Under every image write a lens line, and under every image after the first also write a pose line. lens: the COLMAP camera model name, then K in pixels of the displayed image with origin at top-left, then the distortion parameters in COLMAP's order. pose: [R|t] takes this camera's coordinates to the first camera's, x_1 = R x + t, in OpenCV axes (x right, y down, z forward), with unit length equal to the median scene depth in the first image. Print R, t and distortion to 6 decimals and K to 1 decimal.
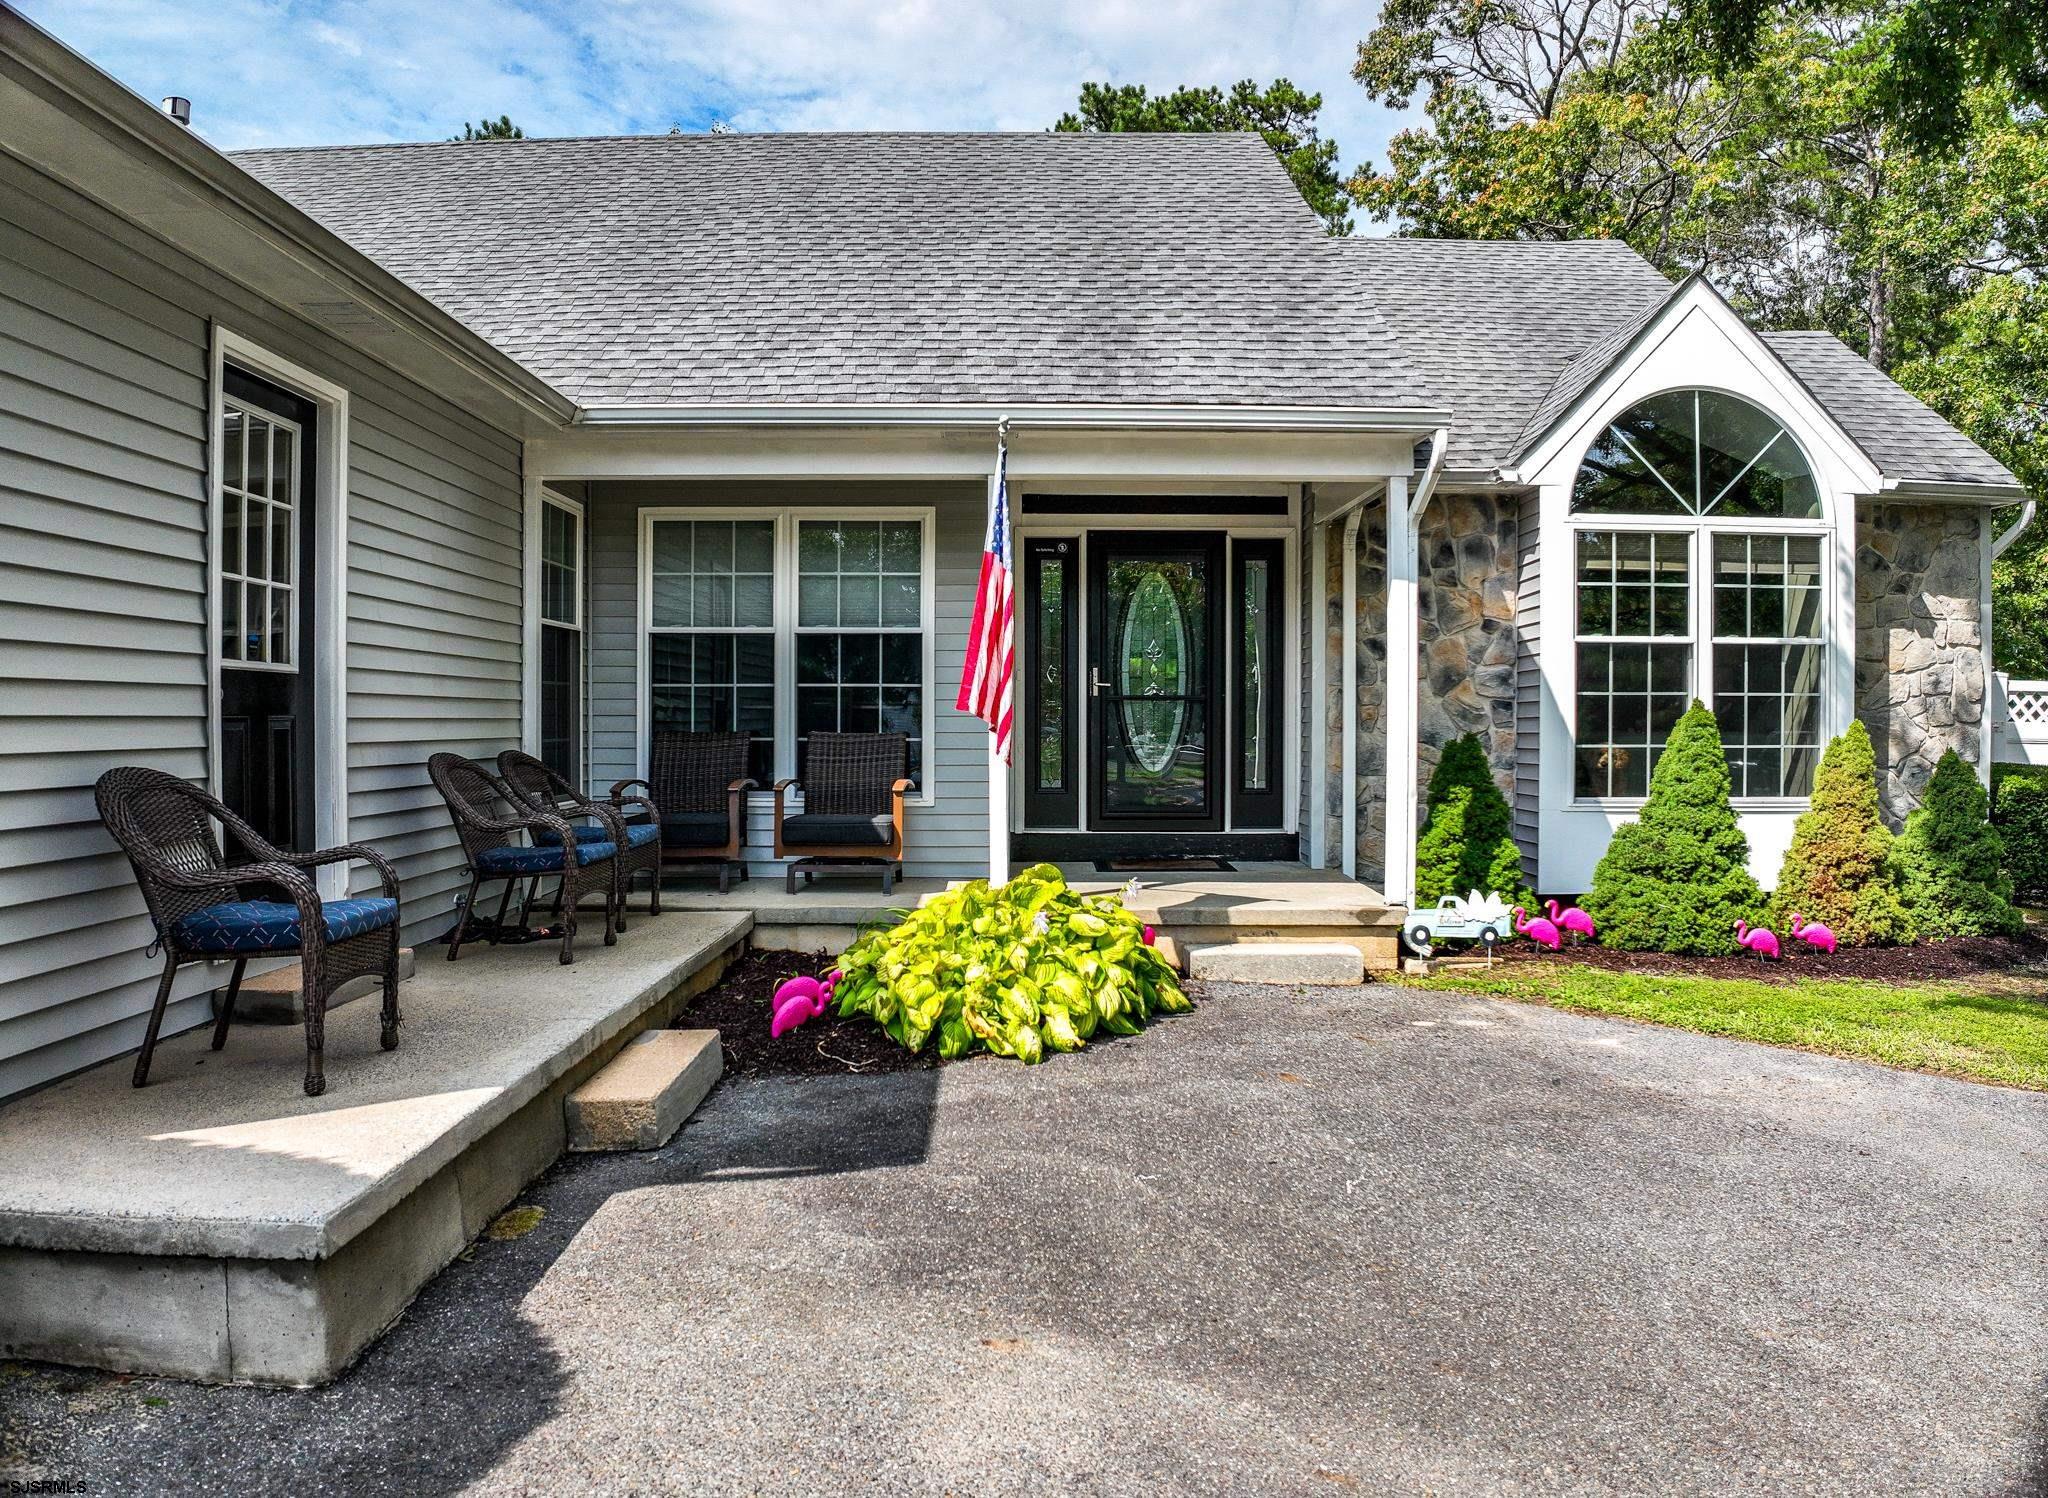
lens RADIAL K [[1472.5, 0, 1024.0], [0, 1472.5, 749.0], [0, 0, 1]] dist [-0.106946, -0.003554]
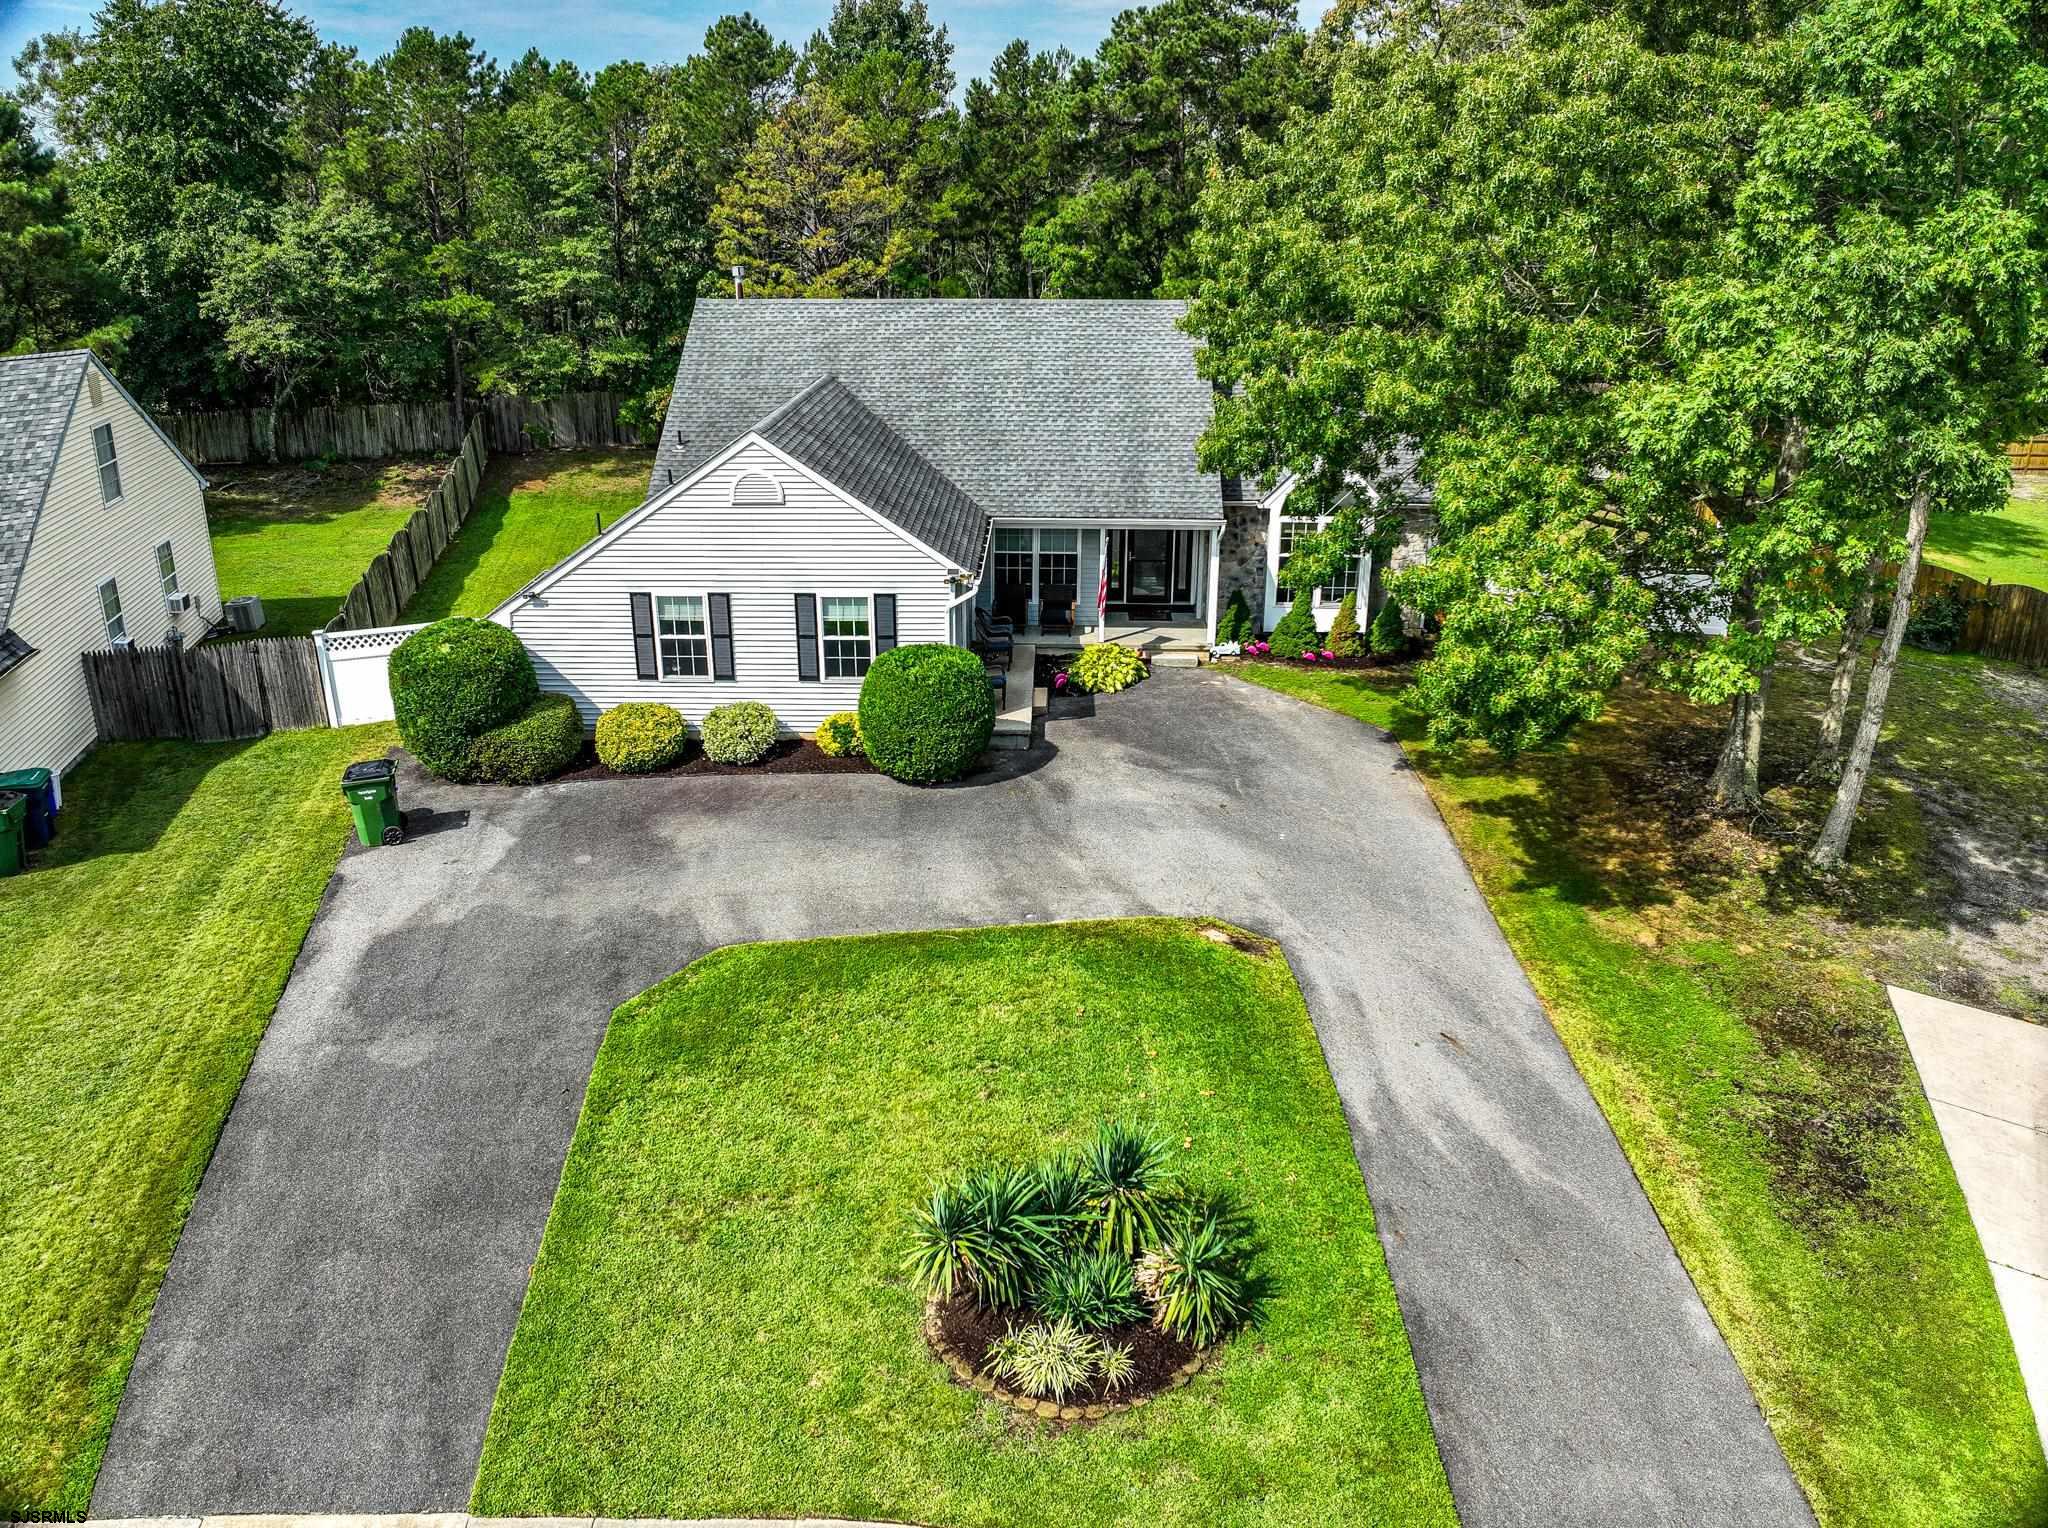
lens RADIAL K [[1463.5, 0, 1034.6], [0, 1463.5, 764.5], [0, 0, 1]] dist [-0.097760, -0.019176]
pose [[0.999754, 0.011558, -0.018924, -0.098547], [-0.004267, 0.937748, 0.347291, -0.777484], [0.021760, -0.347125, 0.937566, -2.255308]]
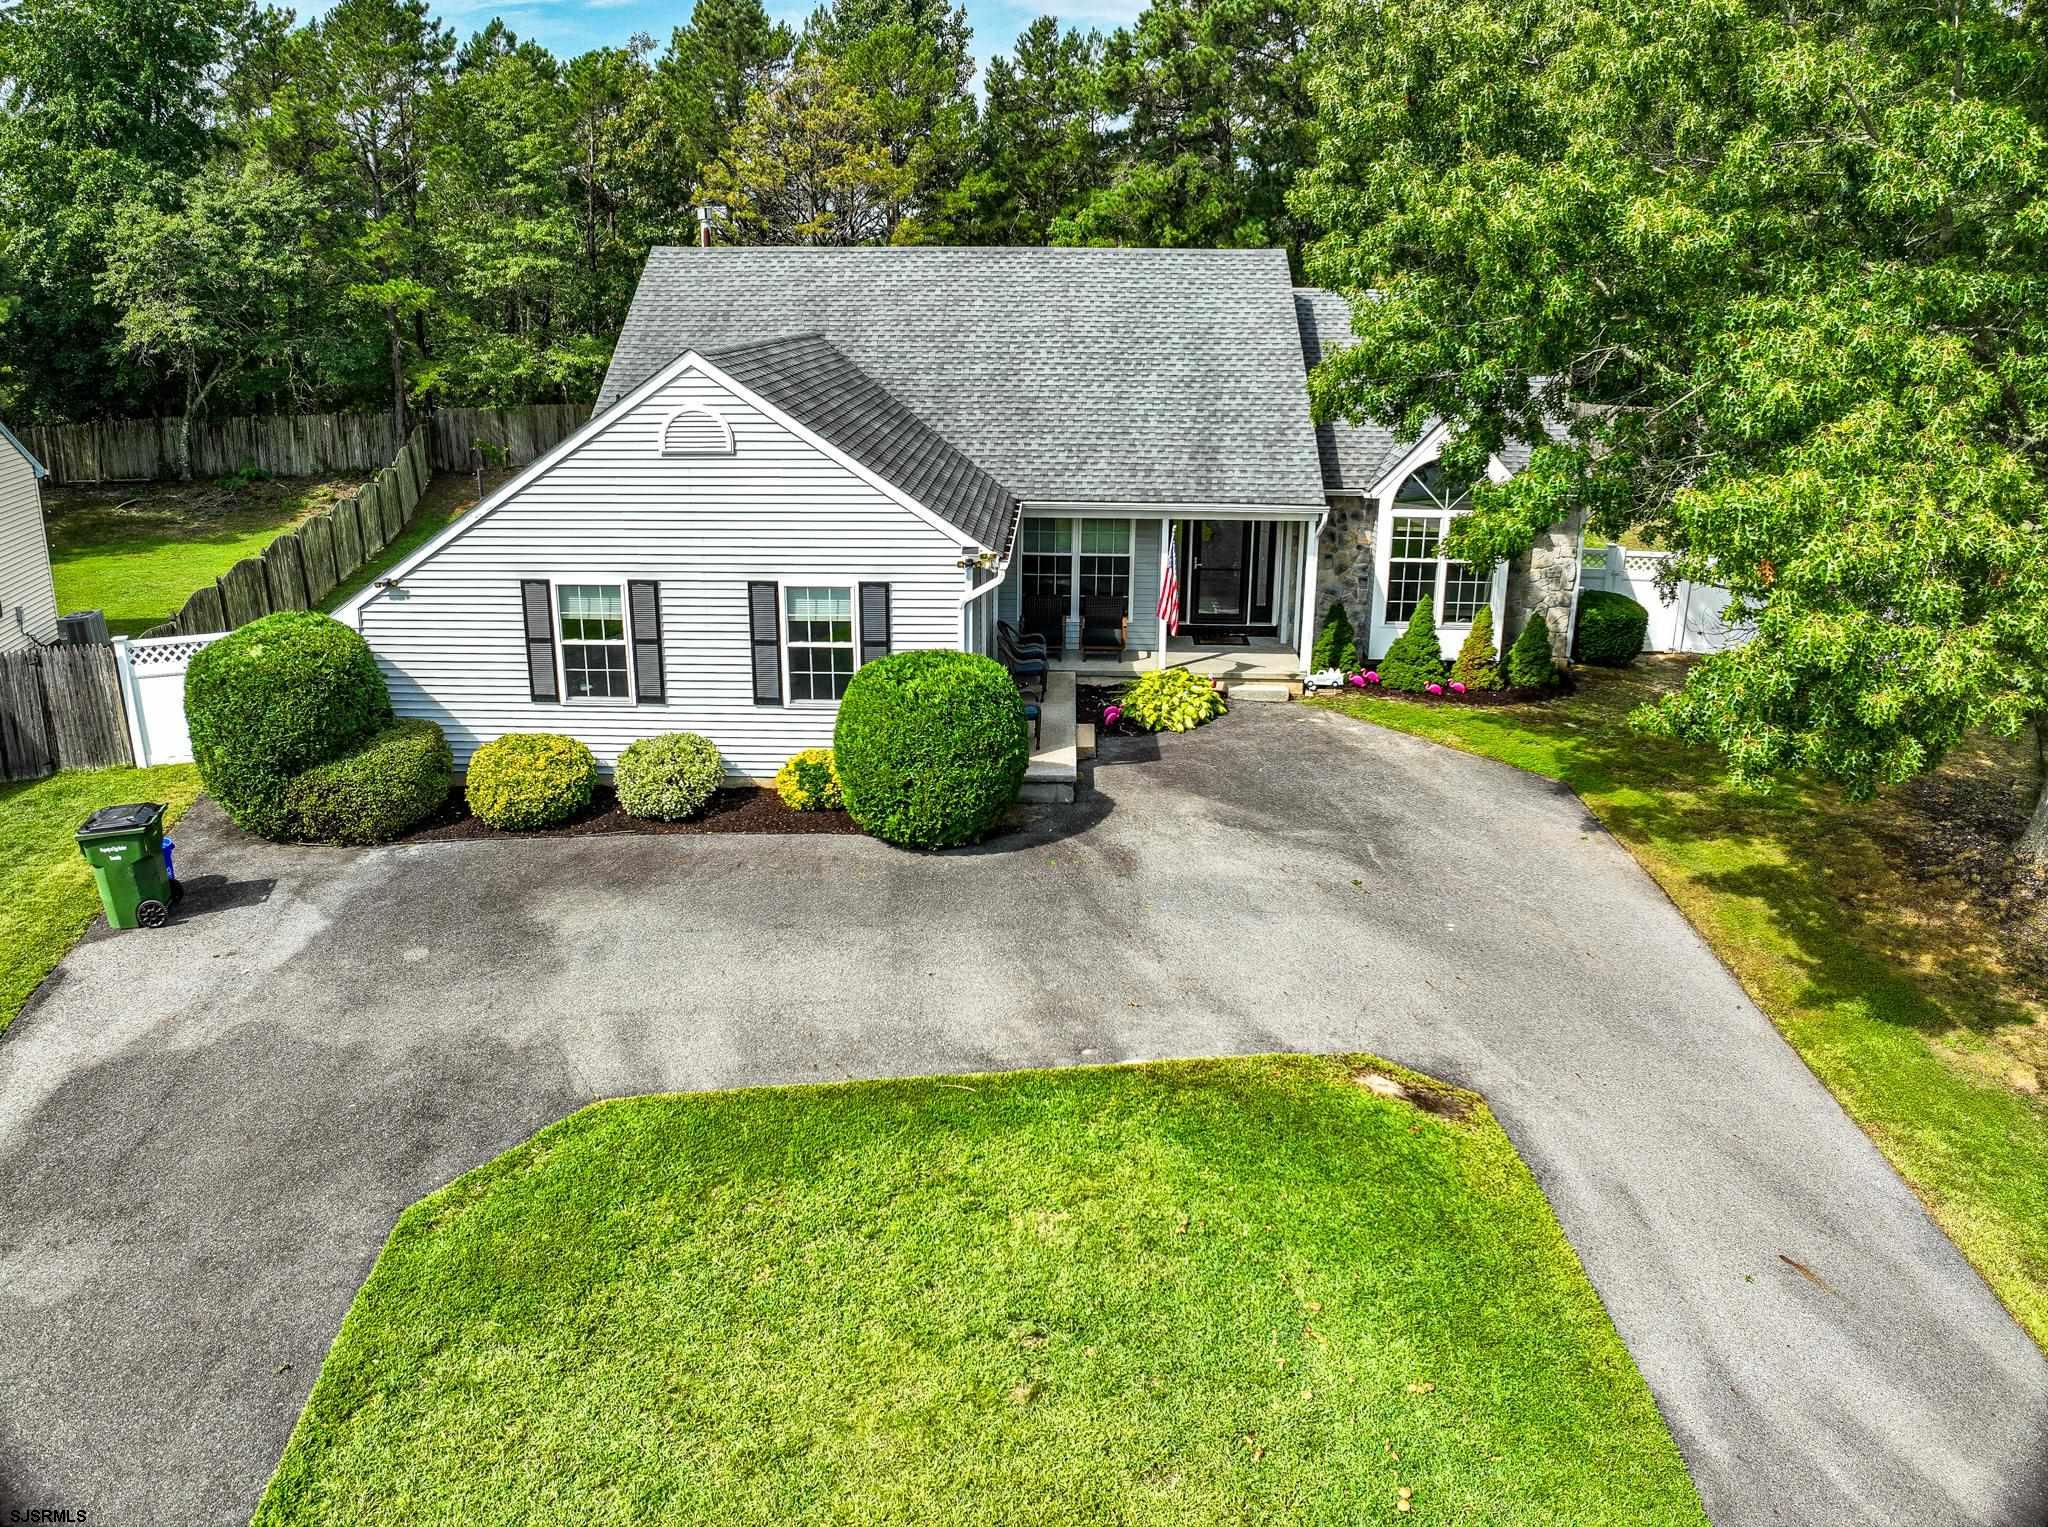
lens RADIAL K [[1470.7, 0, 1033.7], [0, 1470.7, 750.2], [0, 0, 1]] dist [-0.096907, -0.024563]
pose [[0.999492, 0.015727, -0.027725, -0.160950], [-0.007179, 0.958522, 0.284928, -0.482942], [0.031056, -0.284584, 0.958148, -1.550540]]
